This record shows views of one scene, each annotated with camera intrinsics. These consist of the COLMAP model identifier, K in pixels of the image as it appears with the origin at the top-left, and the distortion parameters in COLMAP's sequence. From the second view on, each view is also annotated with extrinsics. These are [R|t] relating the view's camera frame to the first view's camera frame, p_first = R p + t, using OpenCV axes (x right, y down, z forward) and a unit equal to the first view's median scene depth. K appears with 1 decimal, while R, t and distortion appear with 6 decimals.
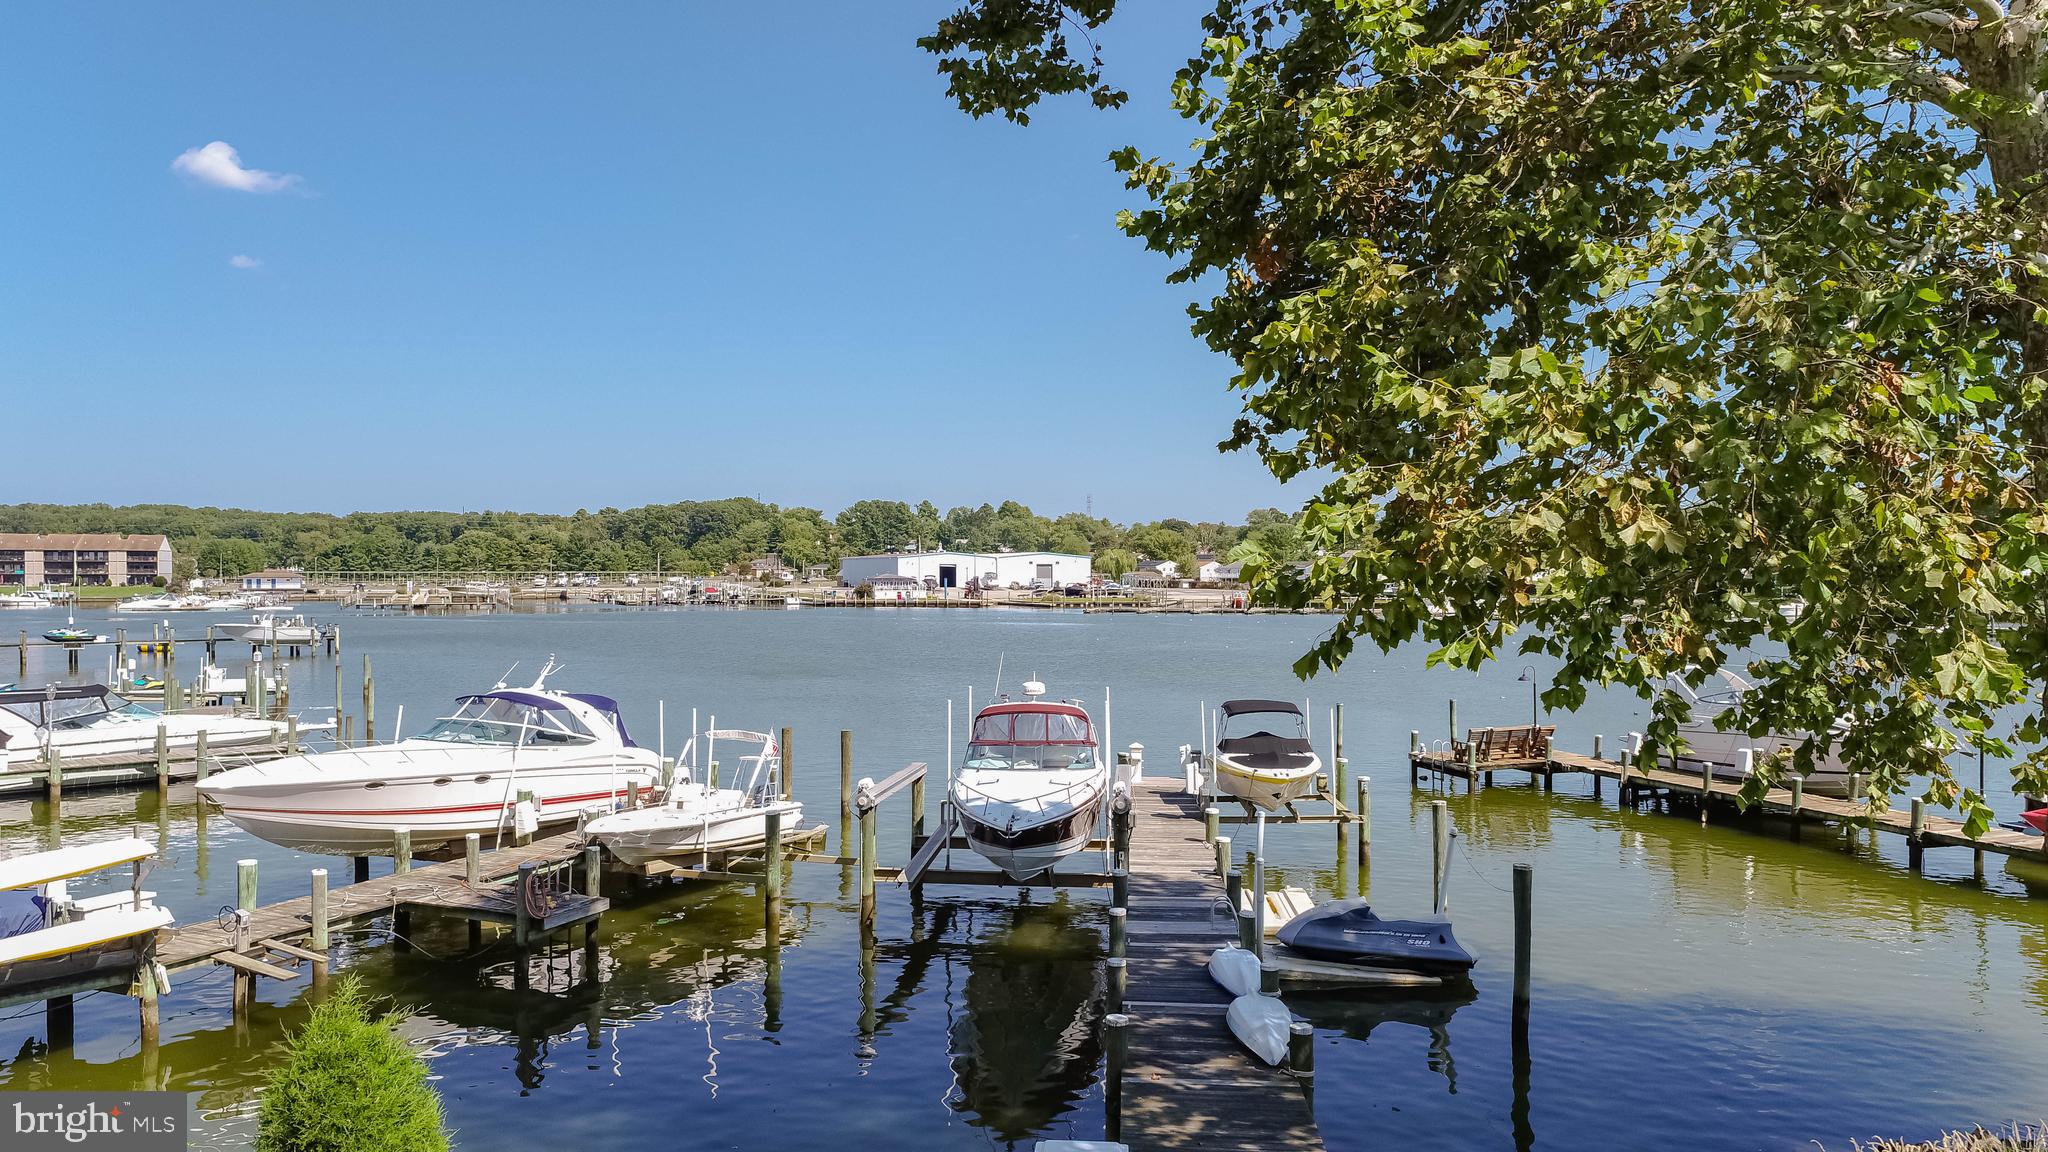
lens RADIAL K [[1382.9, 0, 1017.9], [0, 1382.9, 573.7], [0, 0, 1]] dist [-0.012553, 0.006679]
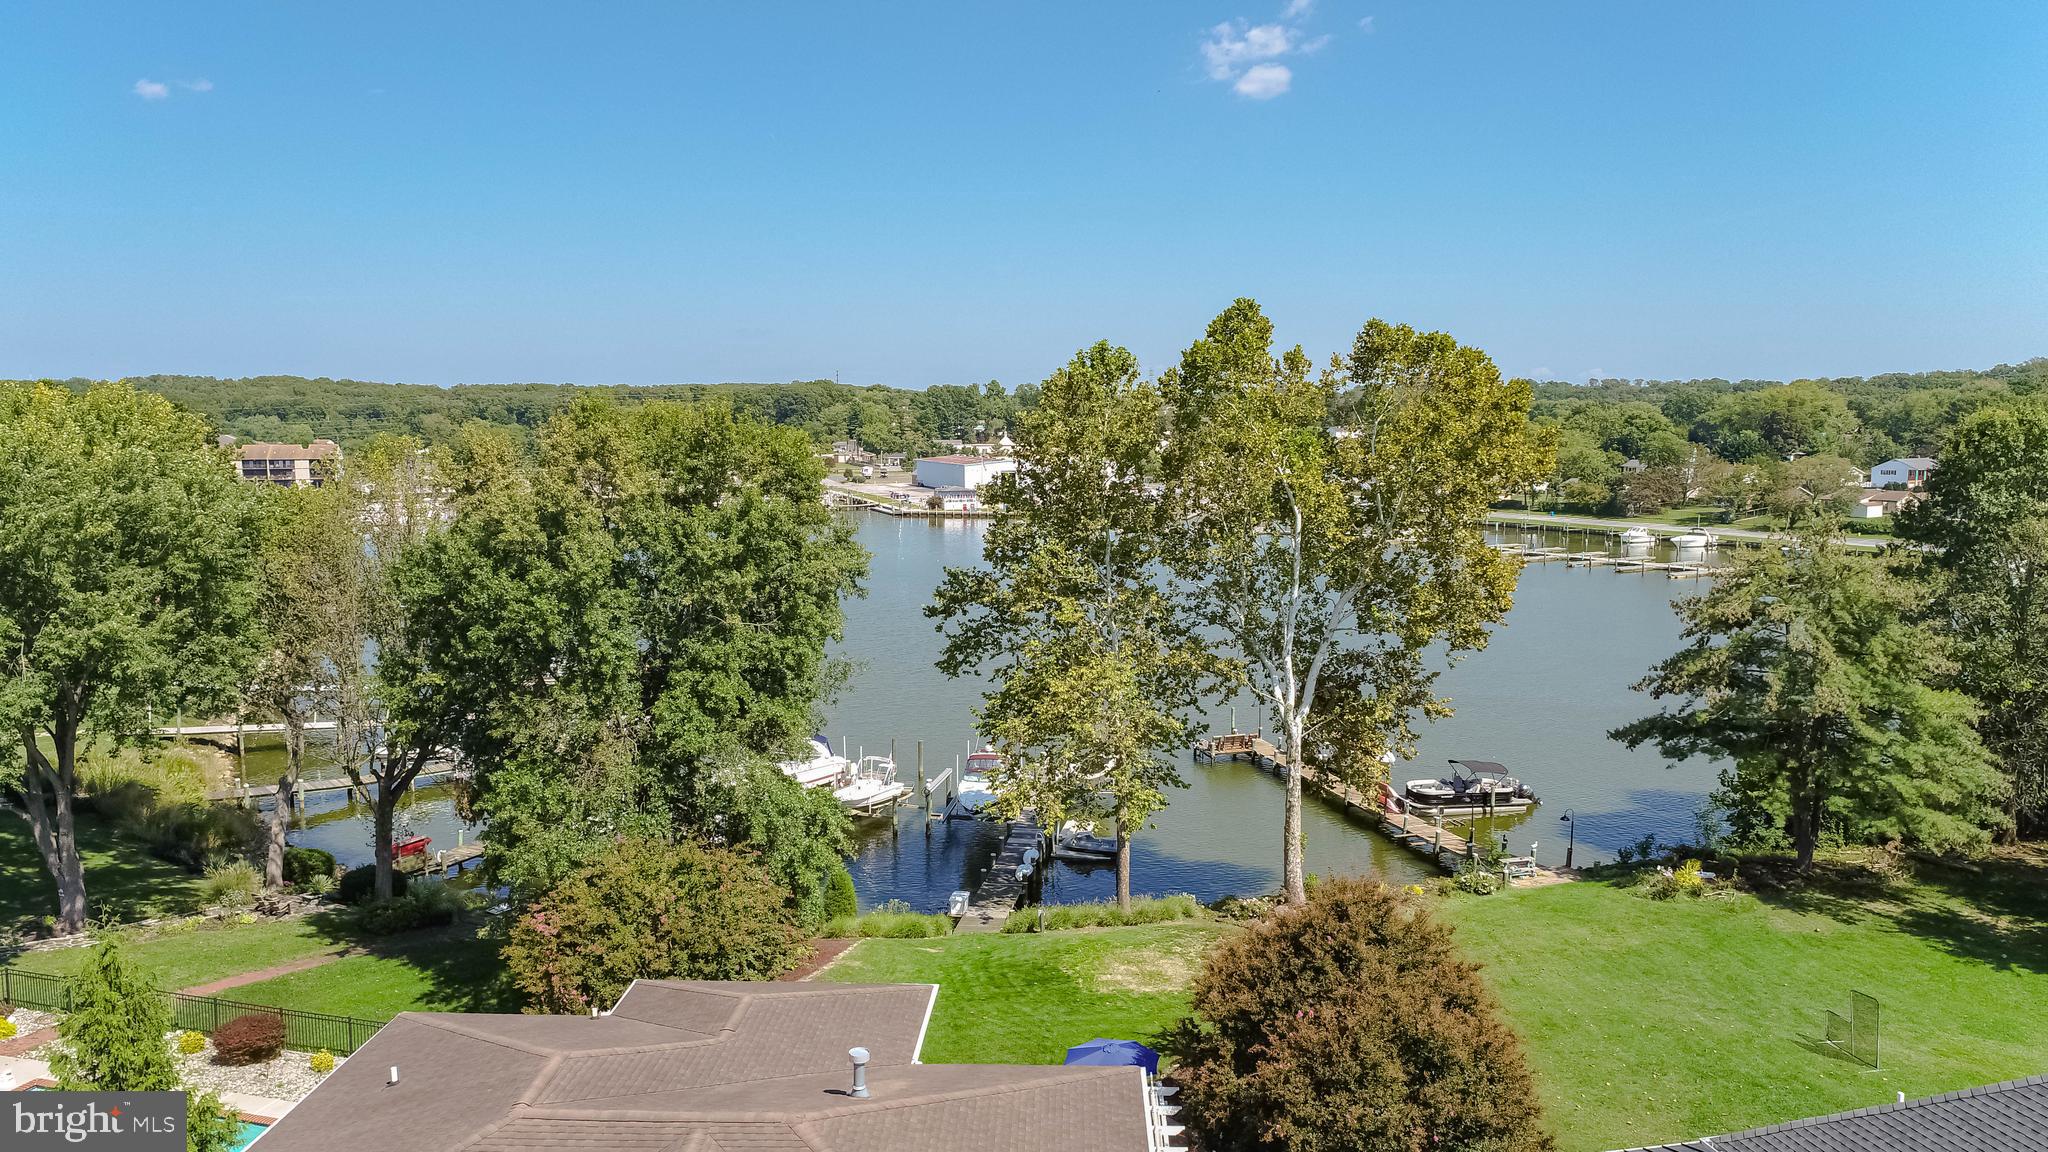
lens RADIAL K [[1382.9, 0, 1017.9], [0, 1382.9, 573.7], [0, 0, 1]] dist [-0.012553, 0.006679]
pose [[0.998578, 0.003985, -0.053155, 0.018203], [0.001912, 0.993881, 0.110439, -0.048371], [0.053270, -0.110384, 0.992460, -0.143081]]
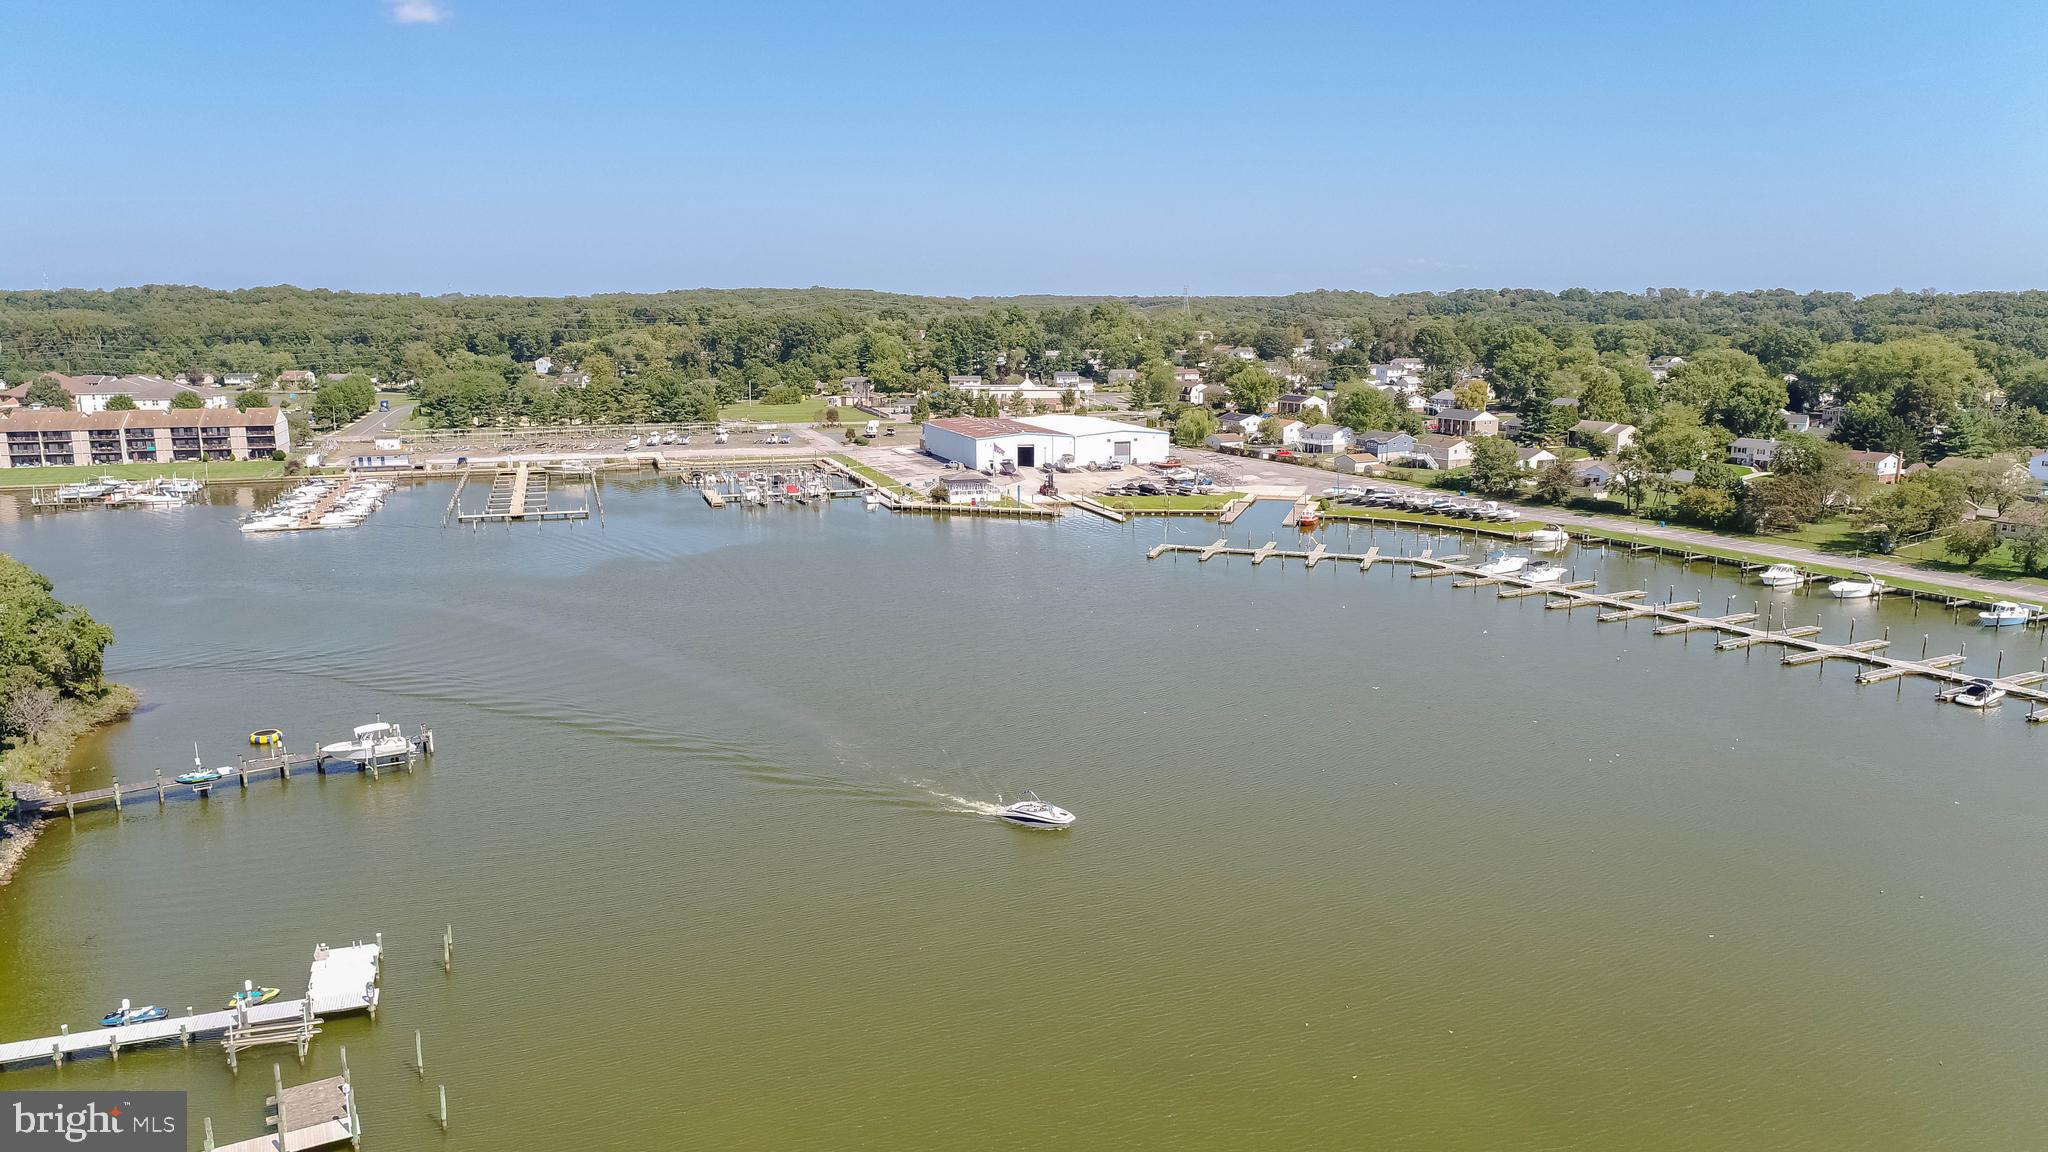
lens RADIAL K [[1382.9, 0, 1017.9], [0, 1382.9, 573.7], [0, 0, 1]] dist [-0.012553, 0.006679]
pose [[0.997247, 0.014318, -0.072755, 0.018214], [-0.000579, 0.982655, 0.185442, -0.101273], [0.074148, -0.184889, 0.979958, -0.007104]]
